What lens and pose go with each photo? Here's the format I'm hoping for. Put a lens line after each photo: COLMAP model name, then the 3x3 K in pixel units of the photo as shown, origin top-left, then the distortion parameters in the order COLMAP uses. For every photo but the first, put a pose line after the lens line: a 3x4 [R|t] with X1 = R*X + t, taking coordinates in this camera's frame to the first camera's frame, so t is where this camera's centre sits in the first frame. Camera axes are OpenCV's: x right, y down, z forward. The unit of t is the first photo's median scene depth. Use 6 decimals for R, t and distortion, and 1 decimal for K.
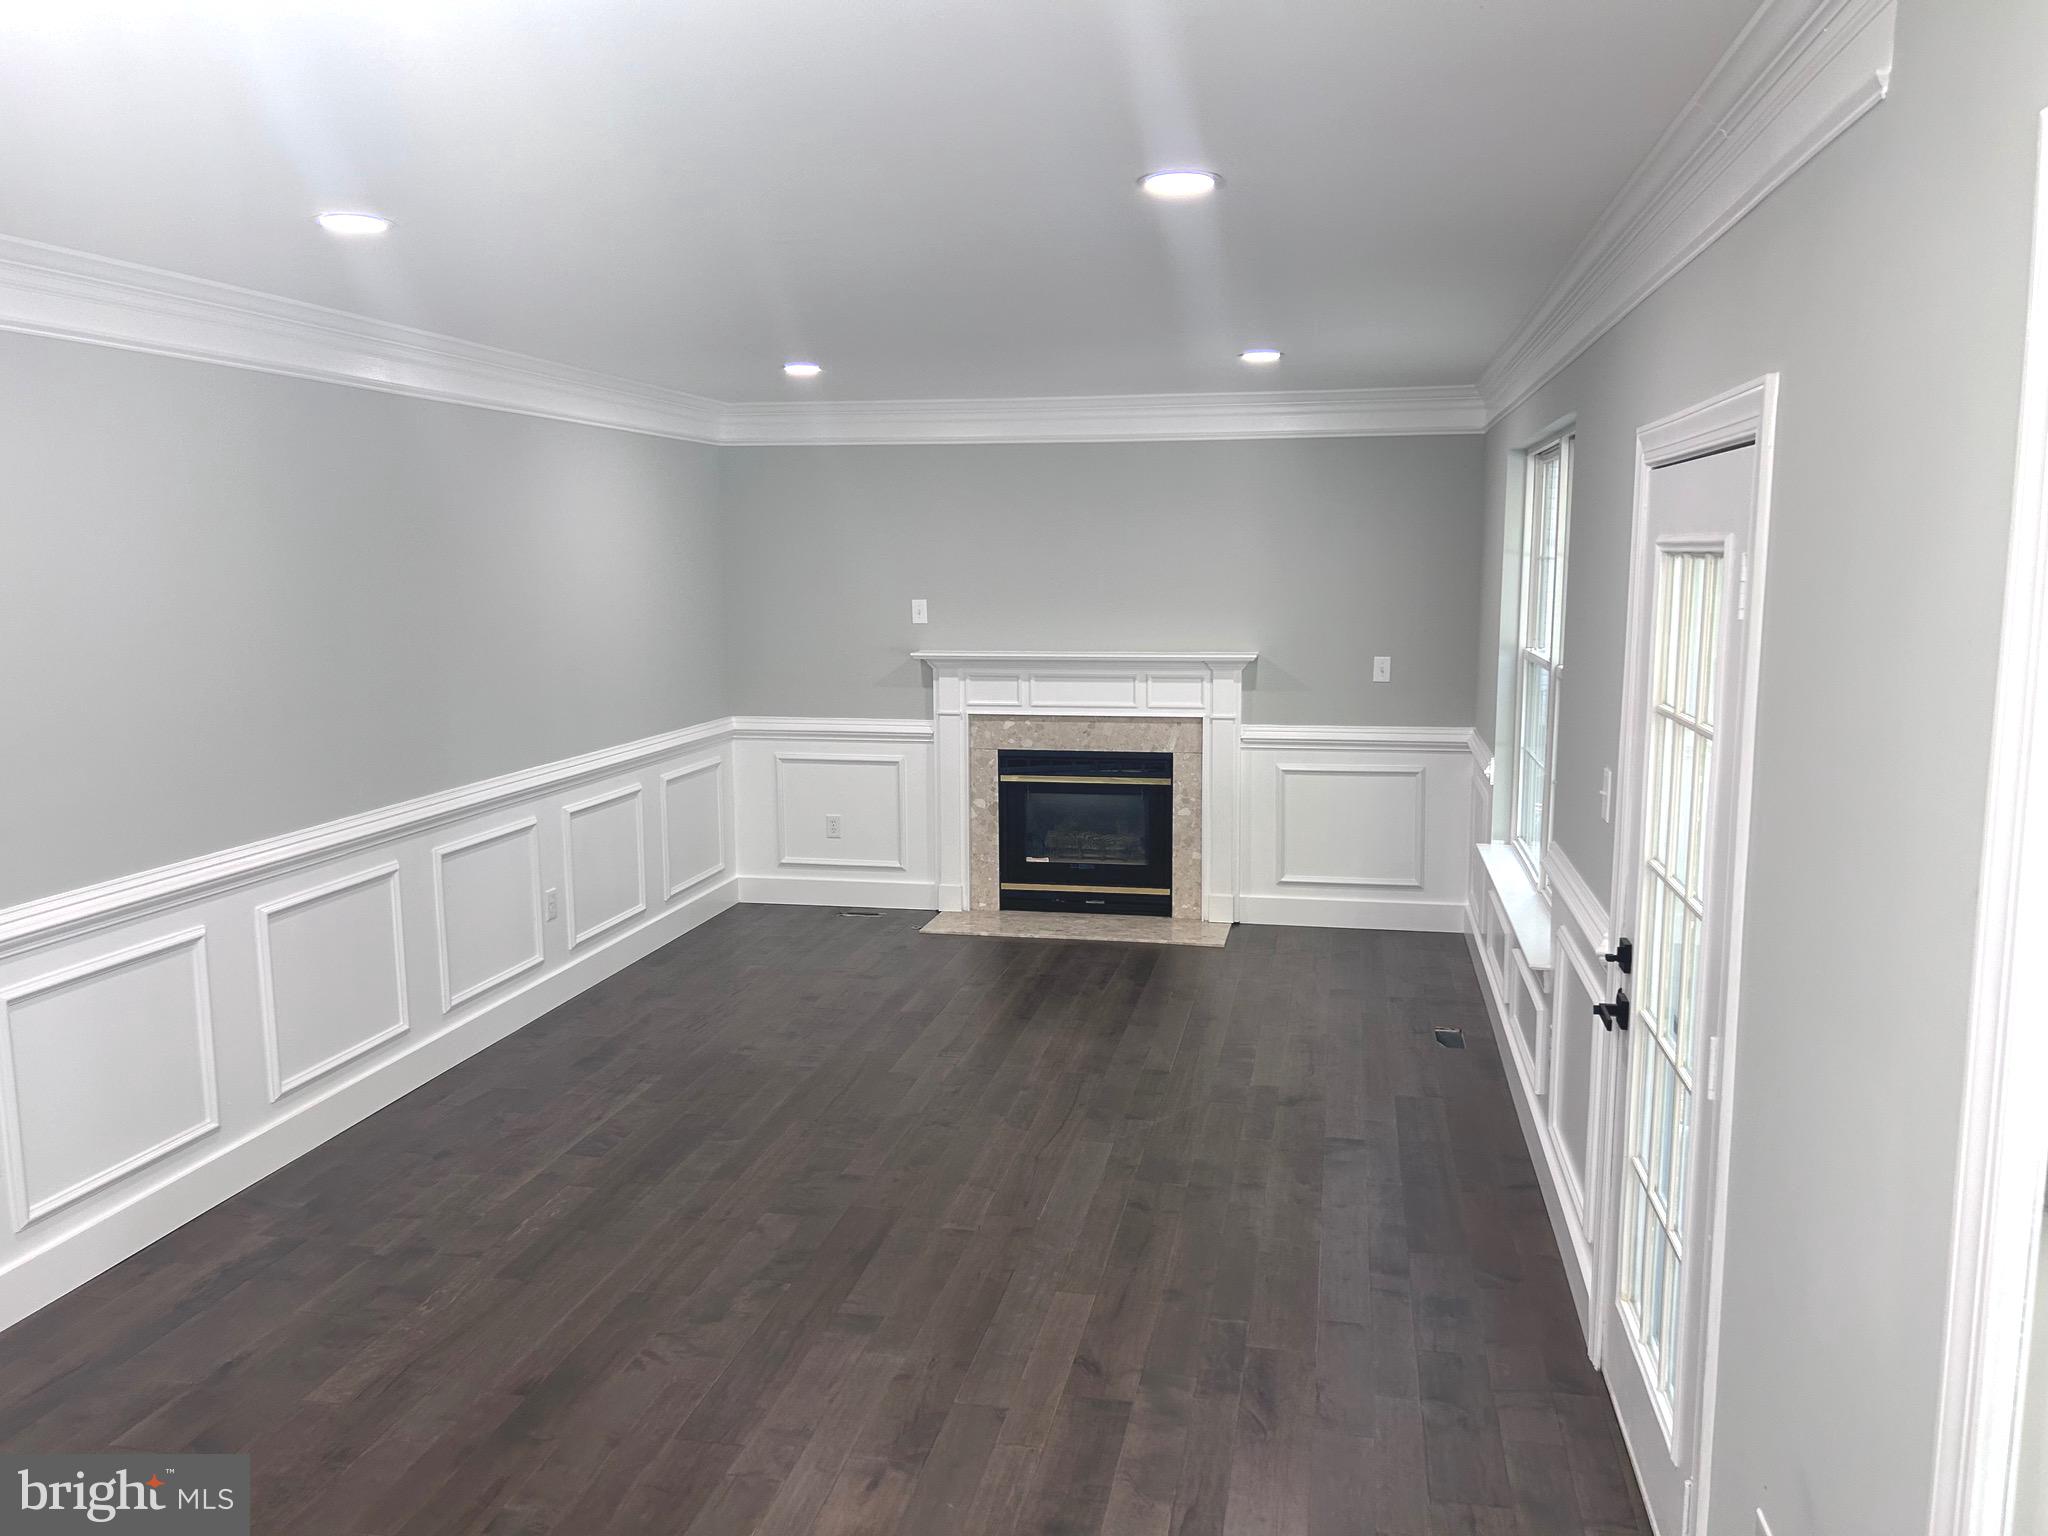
lens RADIAL K [[1554.3, 0, 1035.1], [0, 1554.3, 775.0], [0, 0, 1]] dist [0.063142, -0.073660]
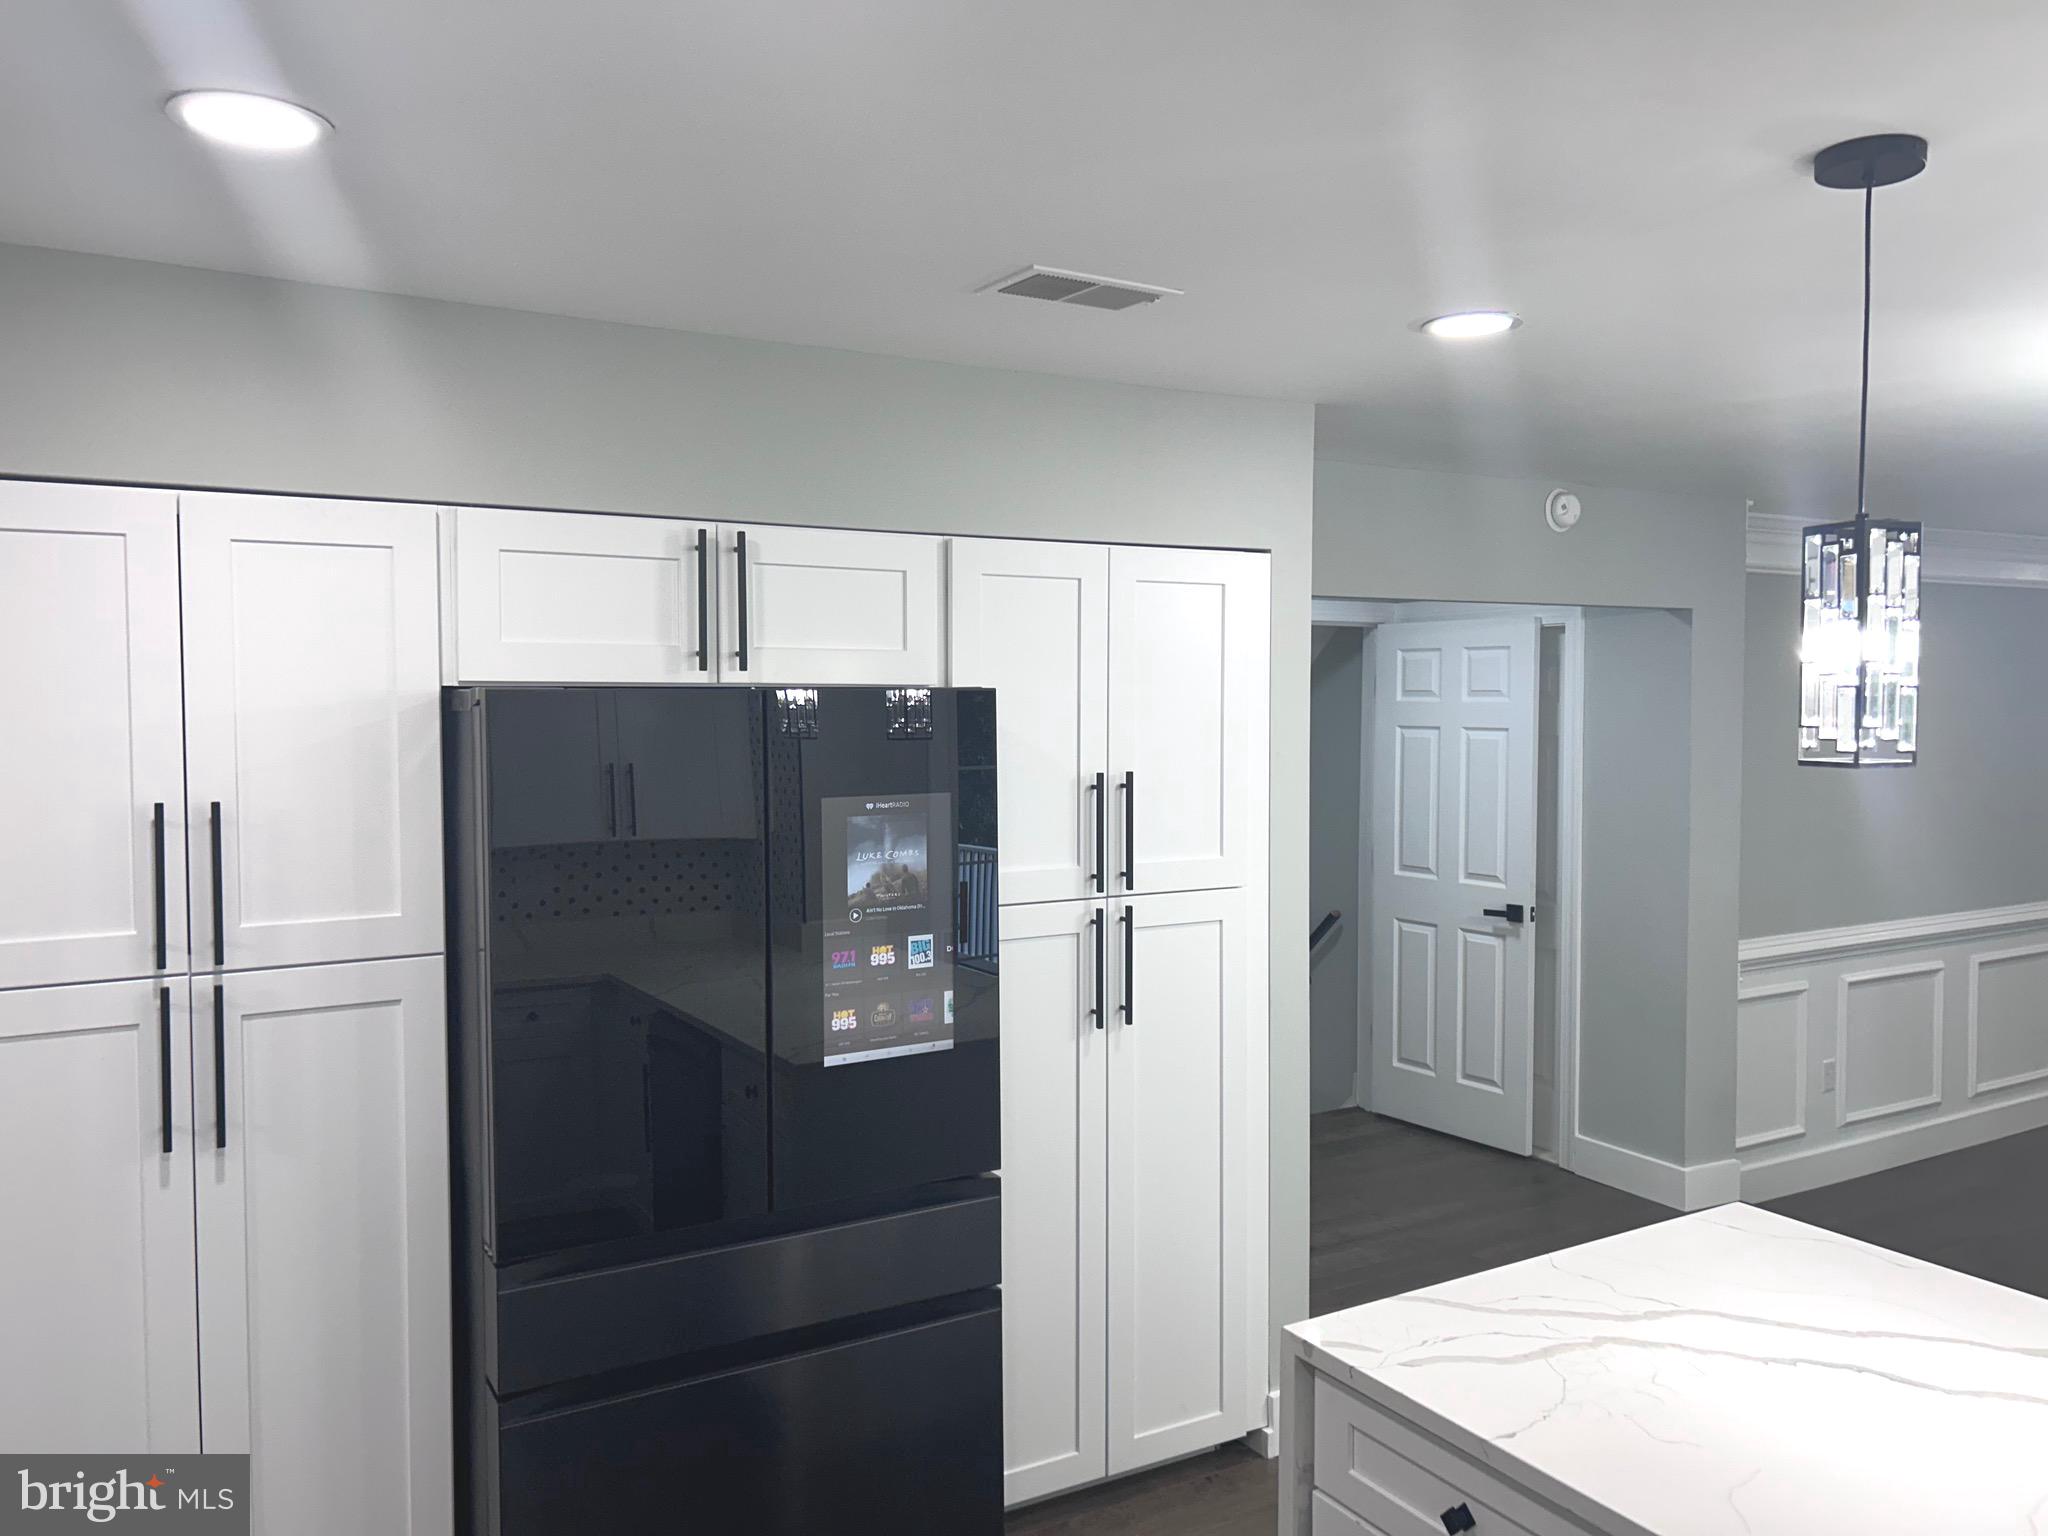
lens RADIAL K [[1517.0, 0, 1022.3], [0, 1517.0, 773.1], [0, 0, 1]] dist [-0.009986, 0.001801]
pose [[0.666762, 0.046419, -0.743824, -0.013434], [-0.107926, 0.993552, -0.034742, 0.038380], [0.737415, 0.103442, 0.667472, -0.357386]]
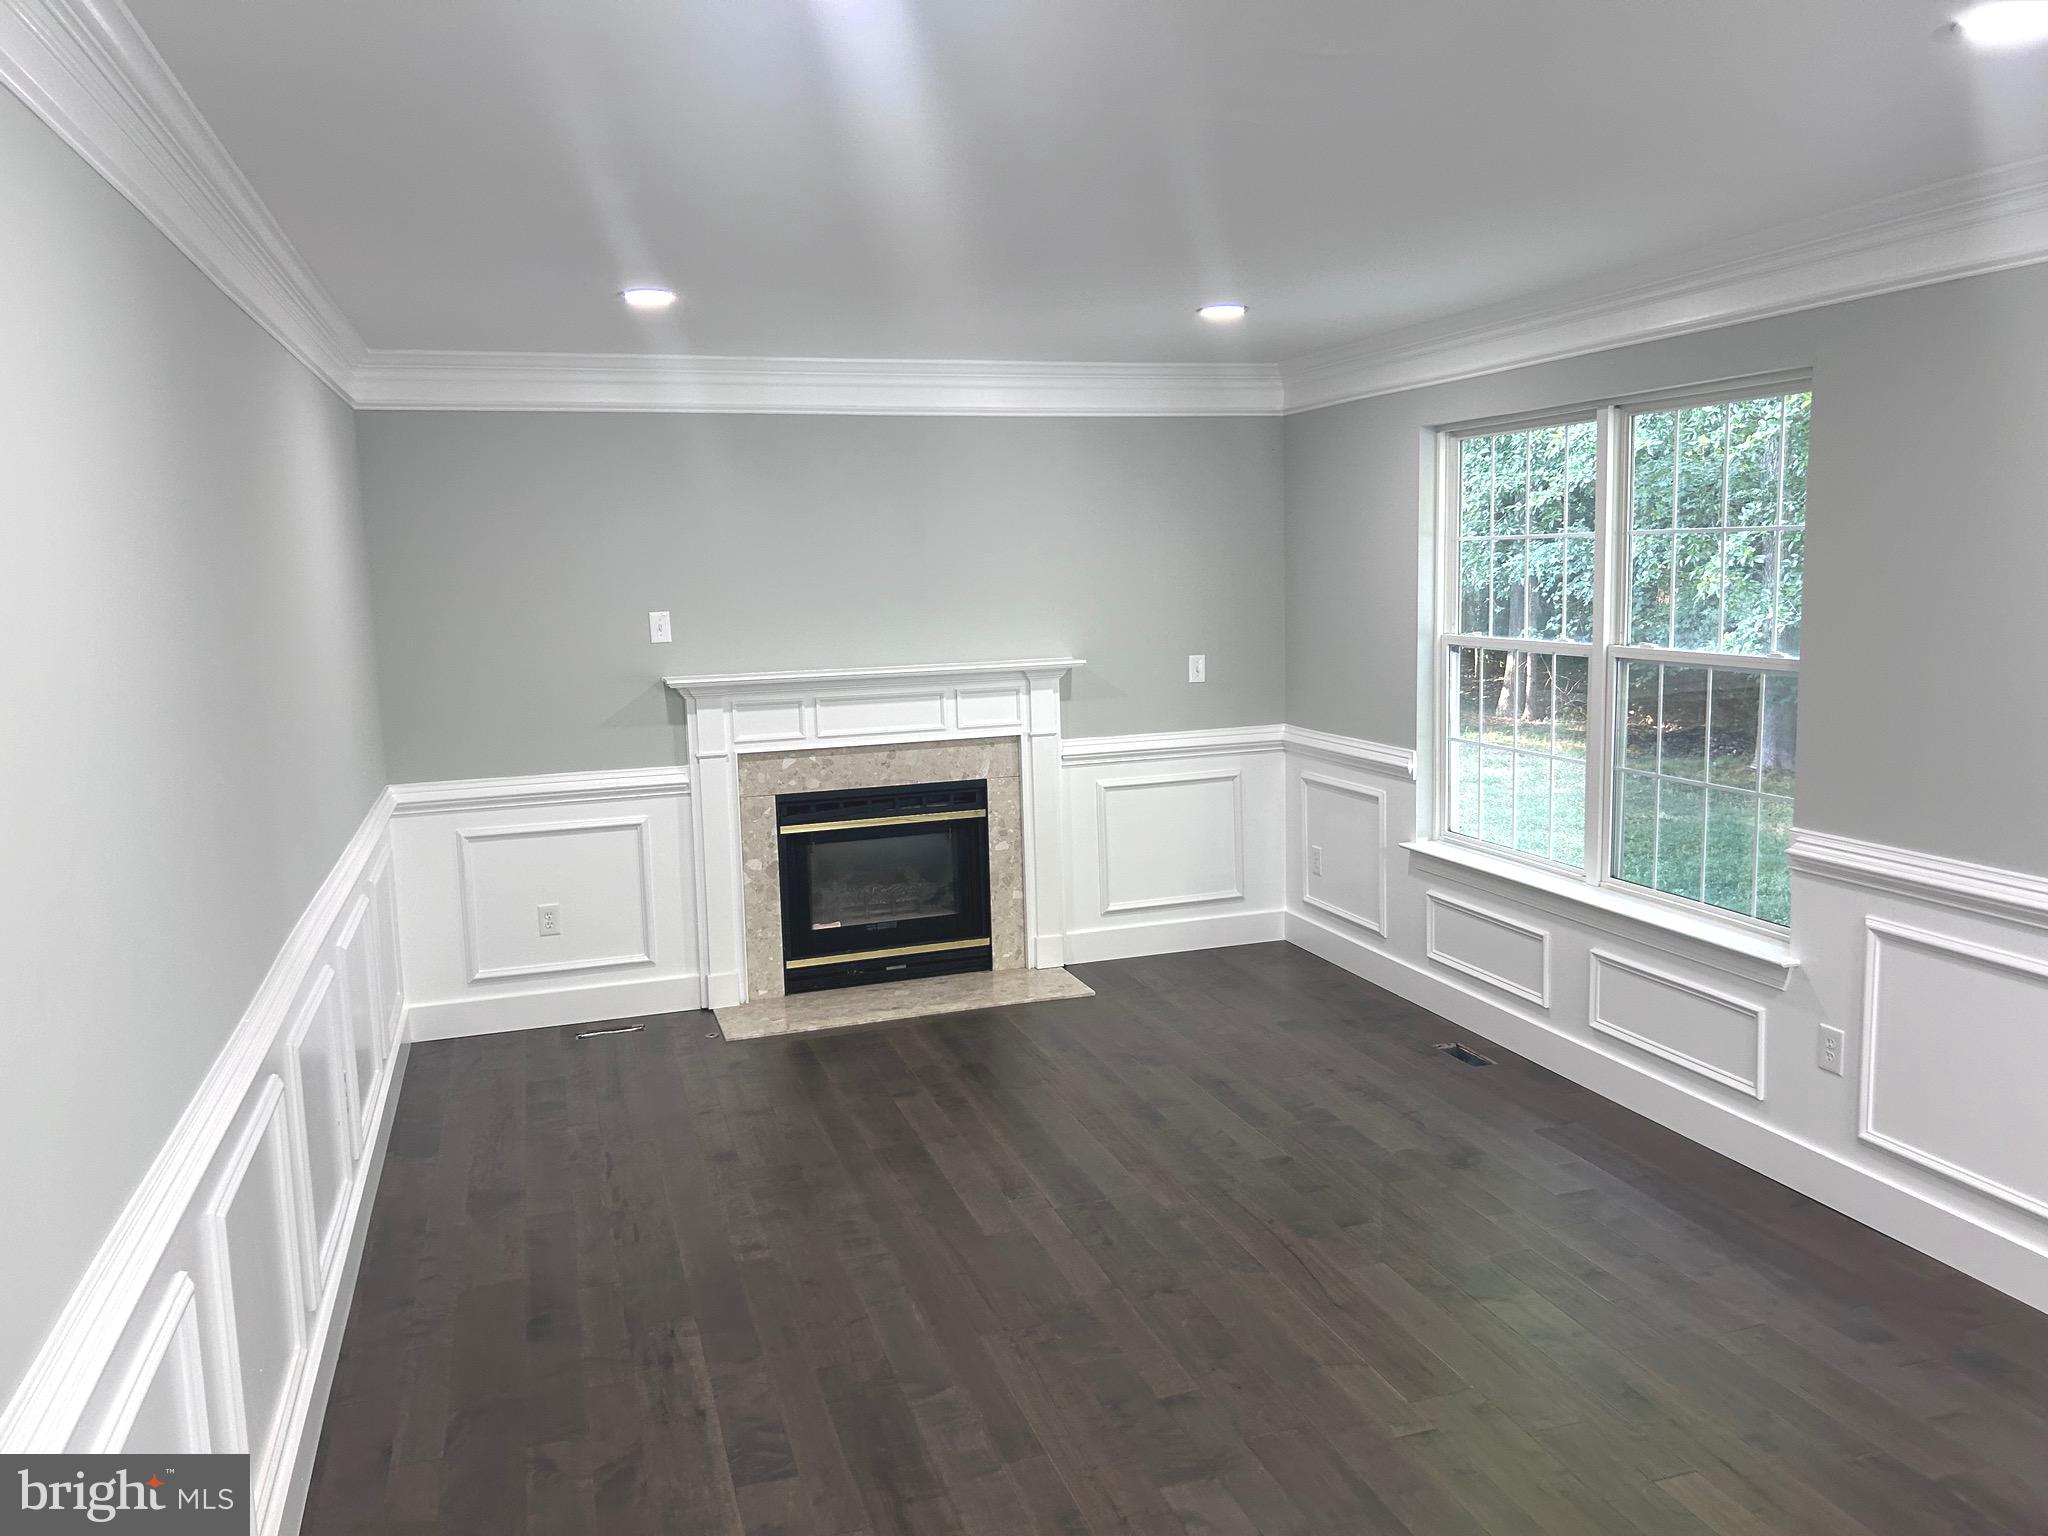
lens RADIAL K [[1554.3, 0, 1042.1], [0, 1554.3, 752.1], [0, 0, 1]] dist [0.063142, -0.073660]
pose [[0.867149, -0.082386, 0.491187, -0.304640], [0.094176, 0.995555, 0.000723, -0.026767], [-0.489064, 0.045631, 0.871054, 0.238049]]
